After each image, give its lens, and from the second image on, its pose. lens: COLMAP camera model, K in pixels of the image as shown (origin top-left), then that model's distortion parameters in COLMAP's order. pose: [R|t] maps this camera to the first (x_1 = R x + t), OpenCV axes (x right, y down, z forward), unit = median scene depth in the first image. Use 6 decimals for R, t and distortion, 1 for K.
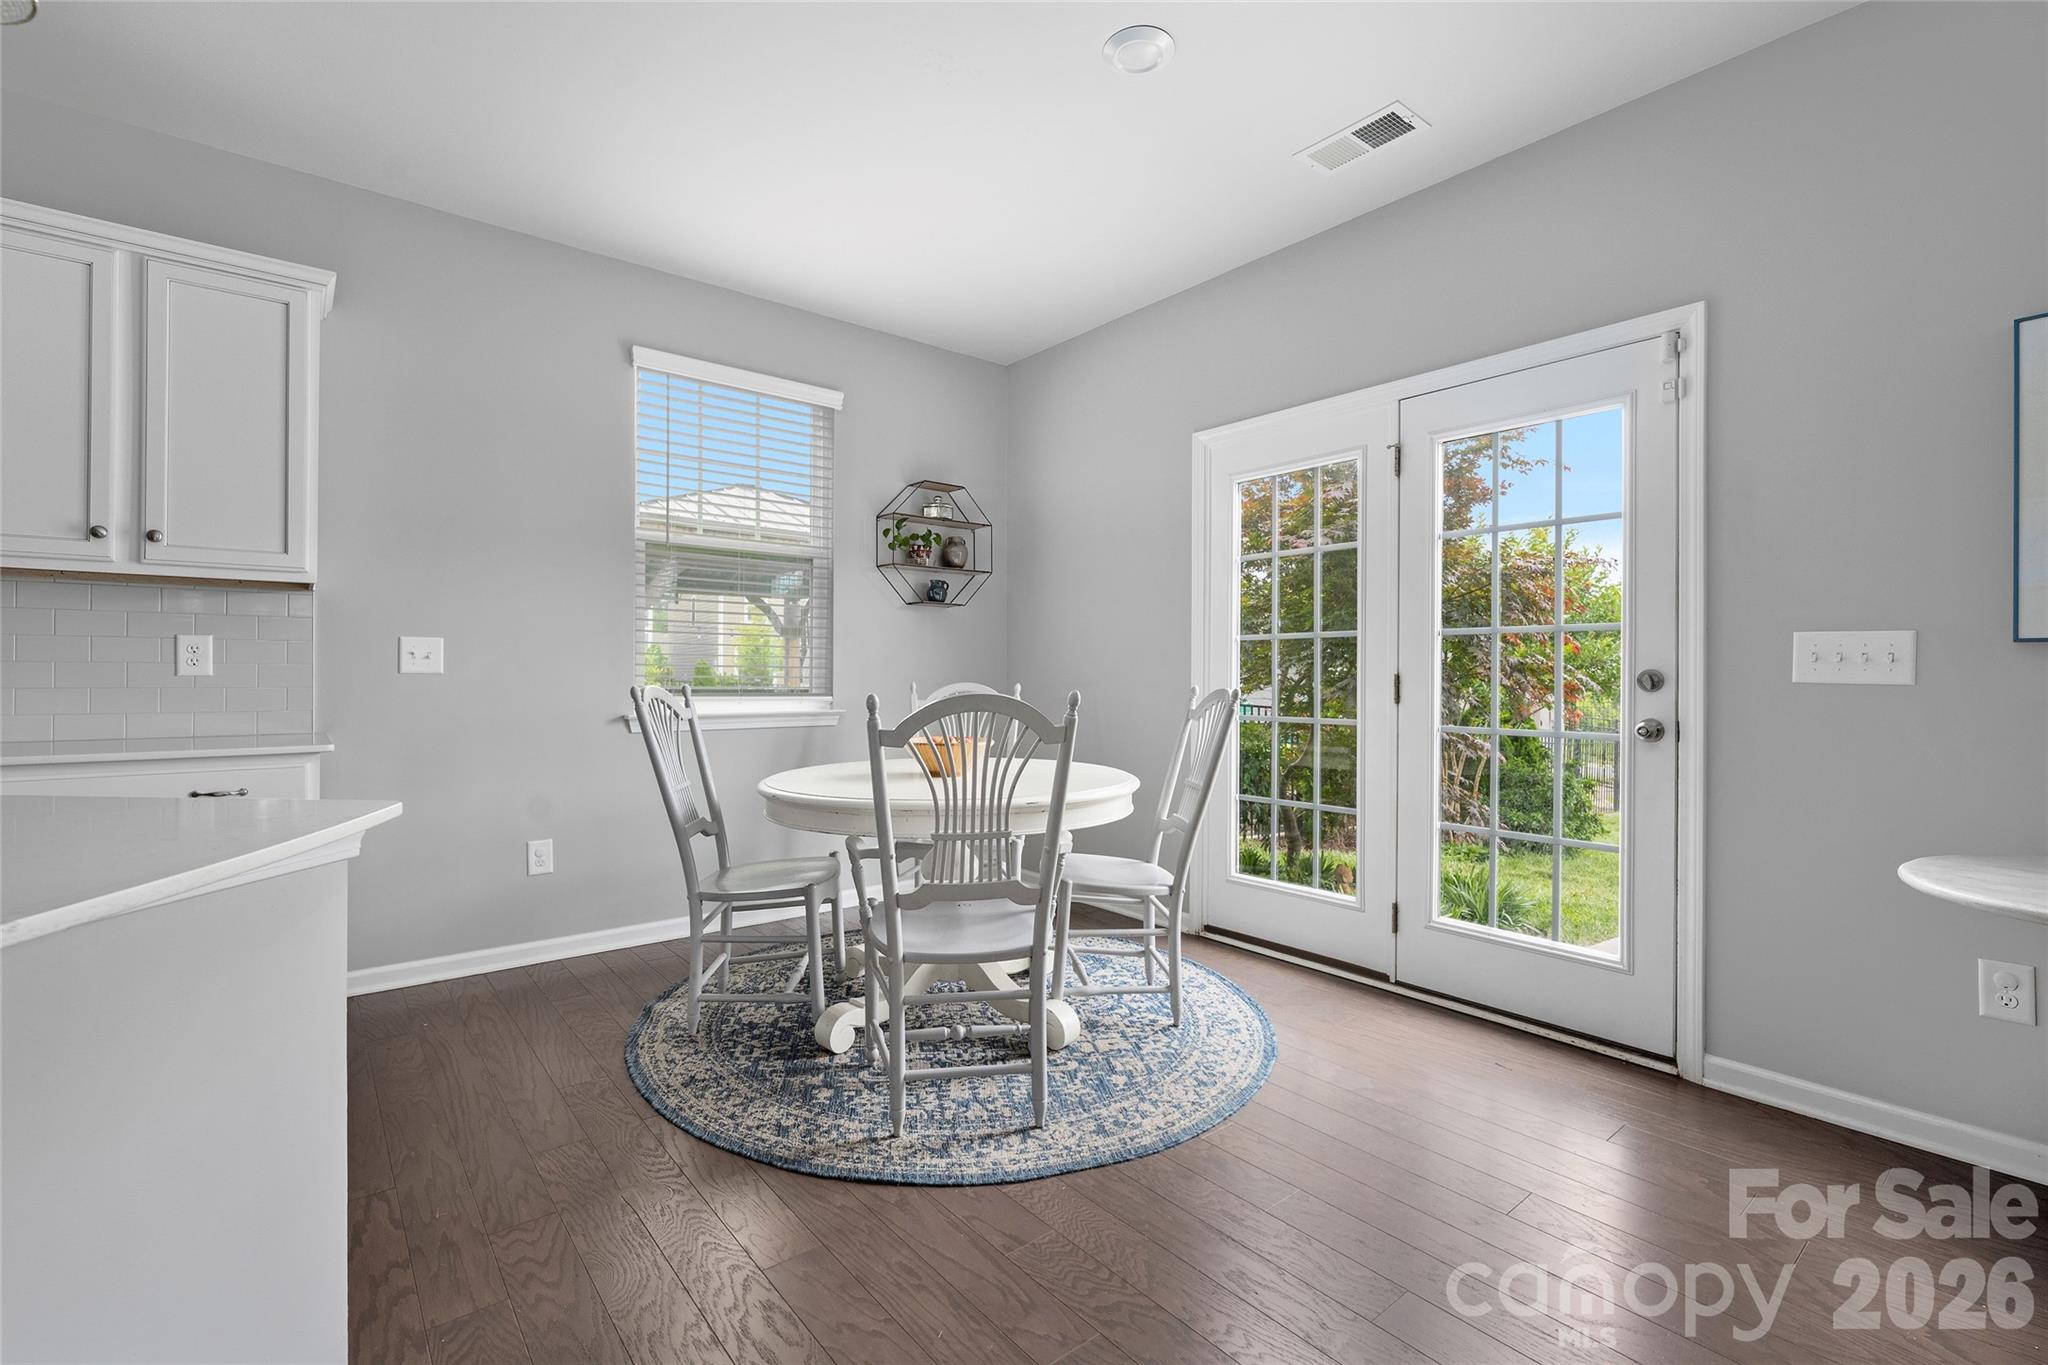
lens RADIAL K [[880.1, 0, 1005.8], [0, 880.1, 677.9], [0, 0, 1]] dist [-0.003948, -0.000364]
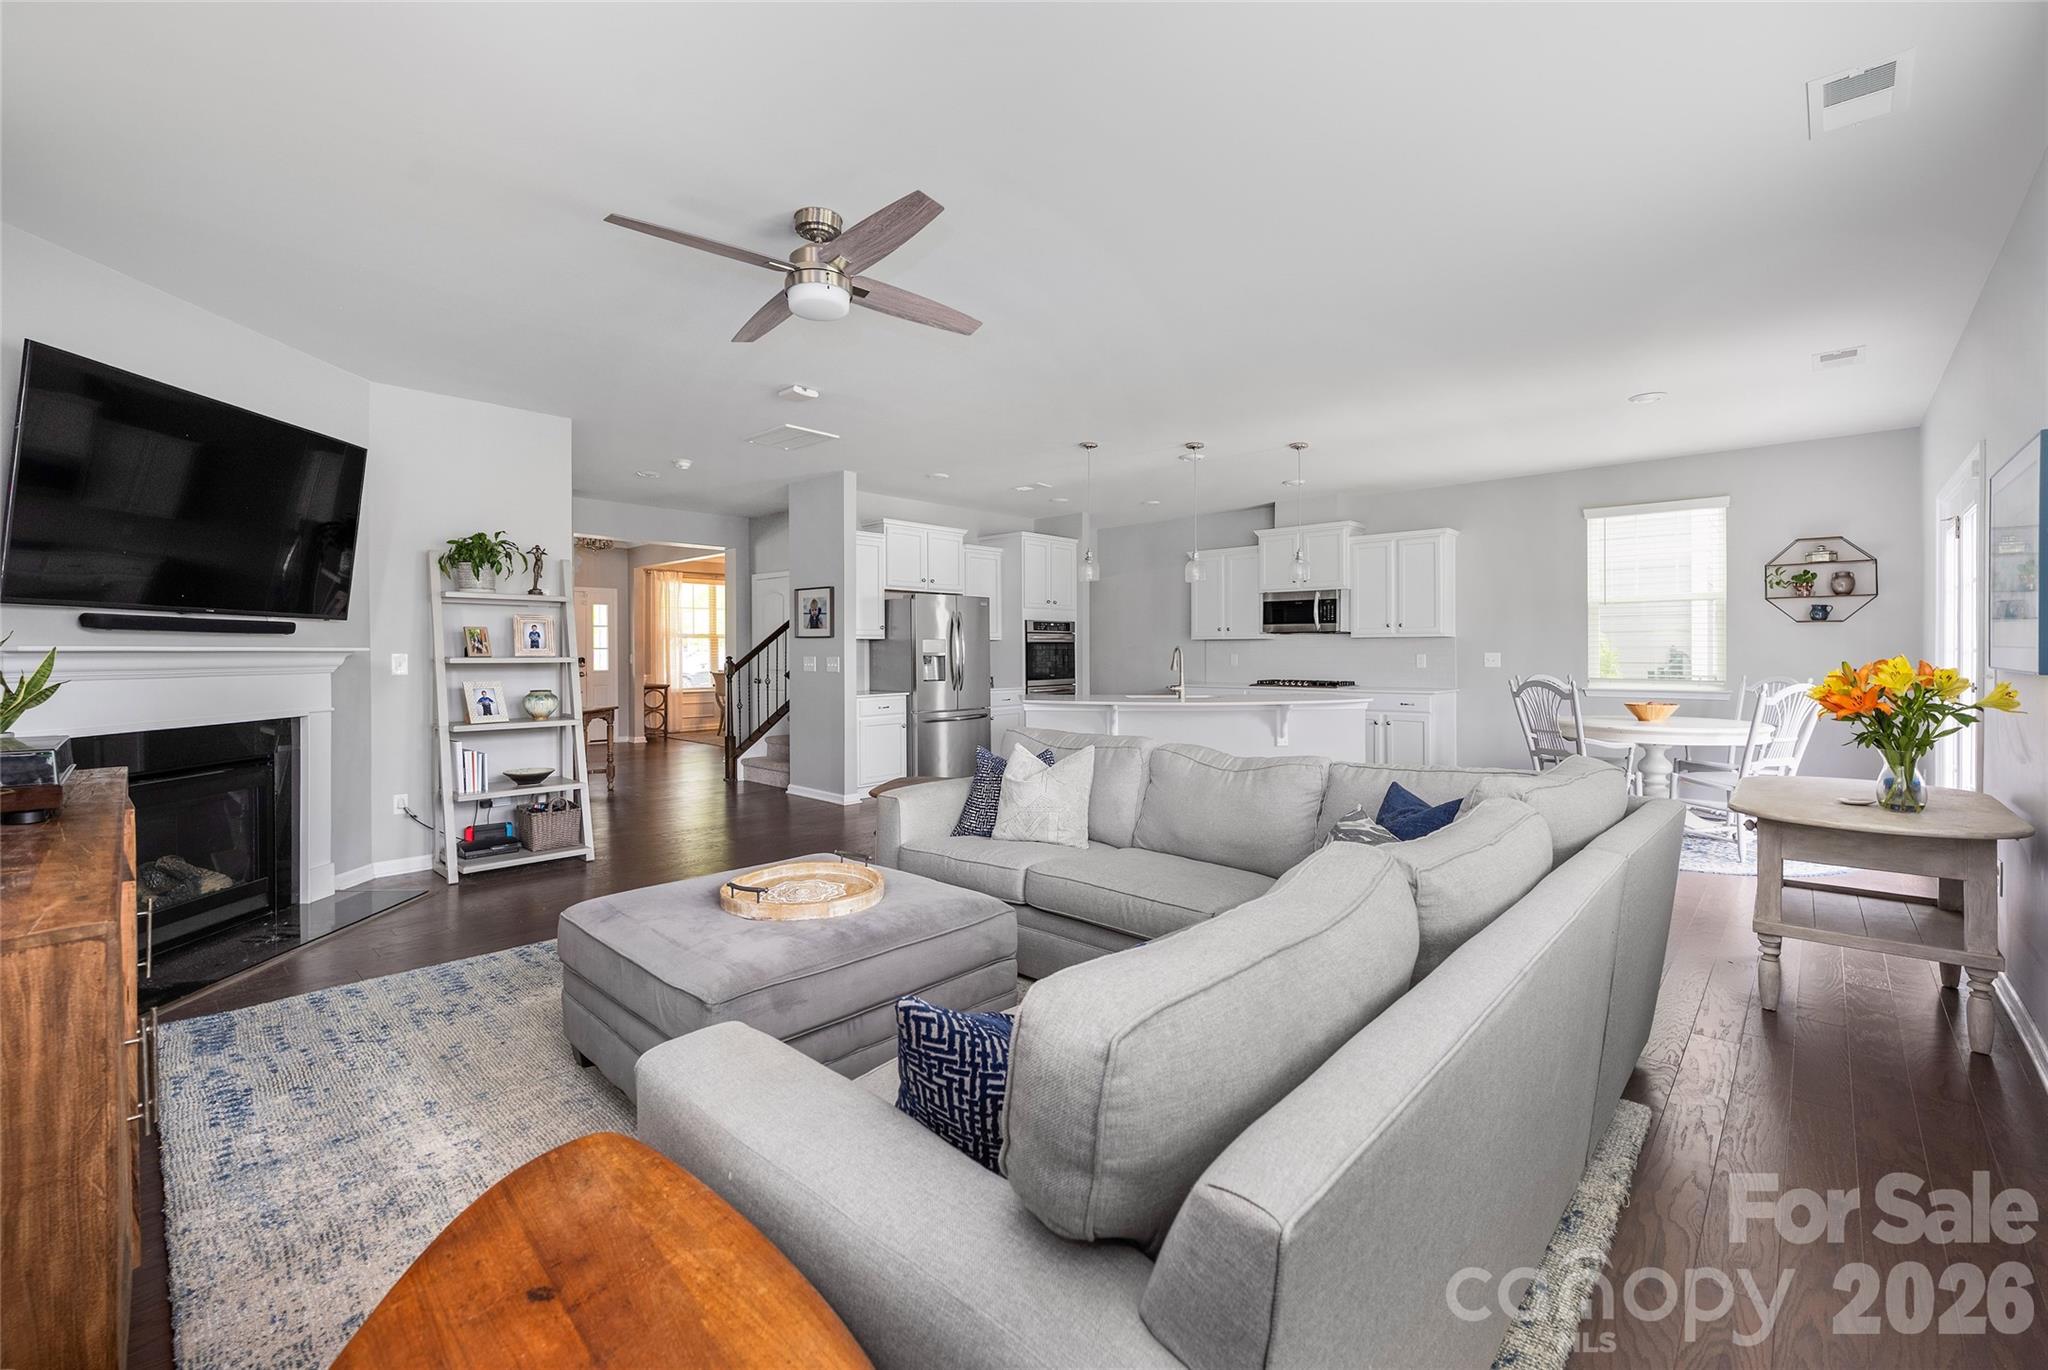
lens RADIAL K [[839.1, 0, 1012.7], [0, 839.1, 652.3], [0, 0, 1]] dist [-0.003786, 0.001109]
pose [[0.131104, -0.000163, -0.991369, 1.542218], [-0.000211, 1.000000, -0.000192, -0.047610], [0.991369, 0.000235, 0.131104, -0.673847]]
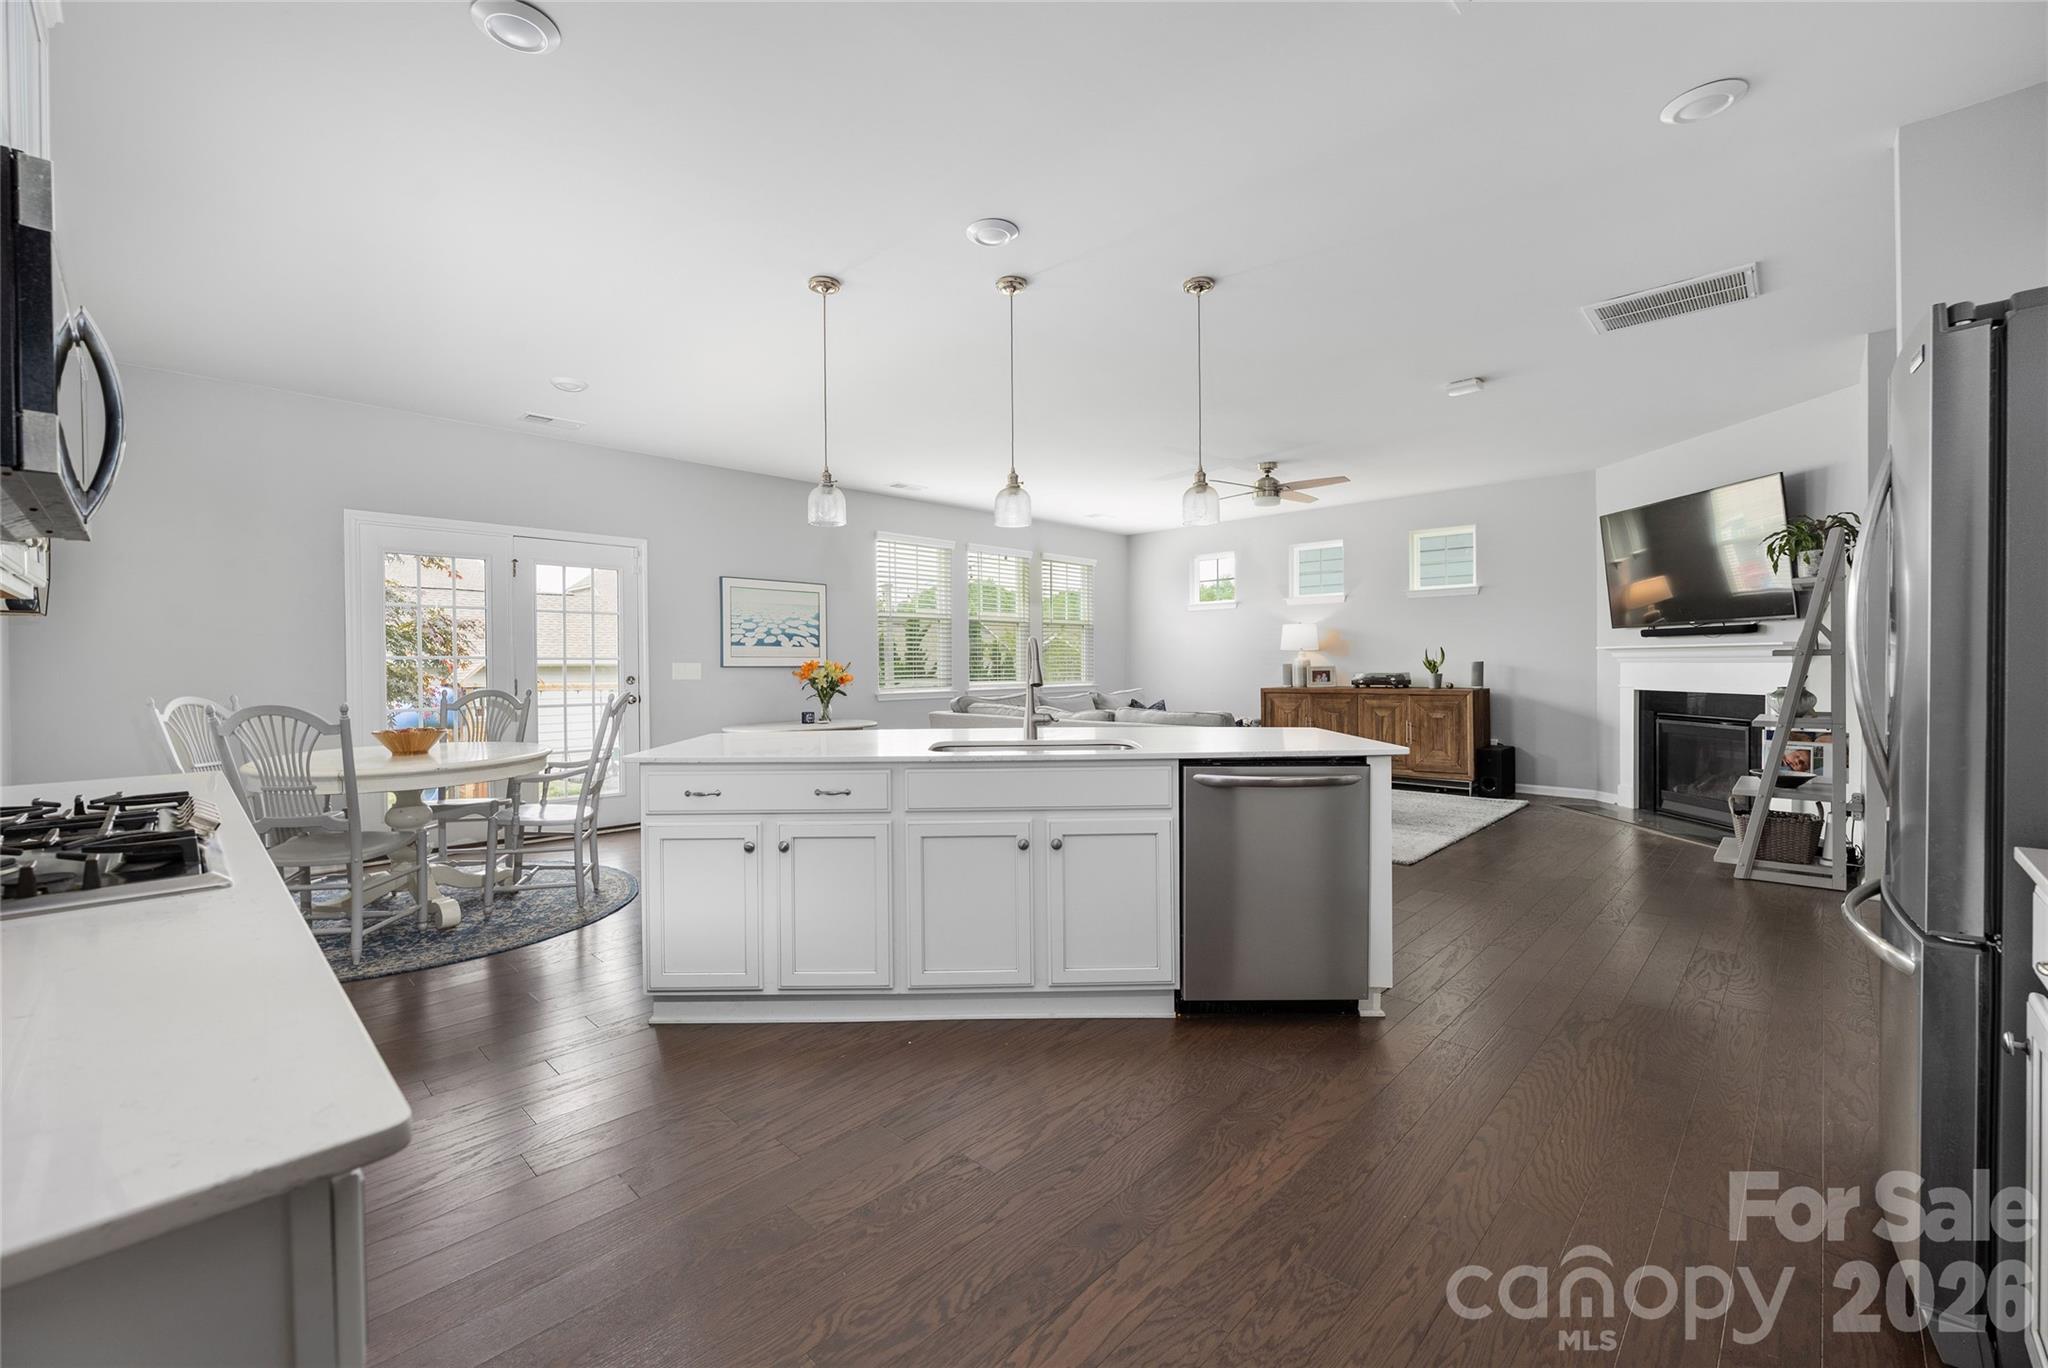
lens RADIAL K [[839.1, 0, 1016.8], [0, 839.1, 670.5], [0, 0, 1]] dist [-0.003786, 0.001109]
pose [[-0.121266, -0.008747, 0.992582, -1.475313], [0.010912, 0.999889, 0.010144, -0.031437], [-0.992560, 0.012061, -0.121157, 0.143905]]
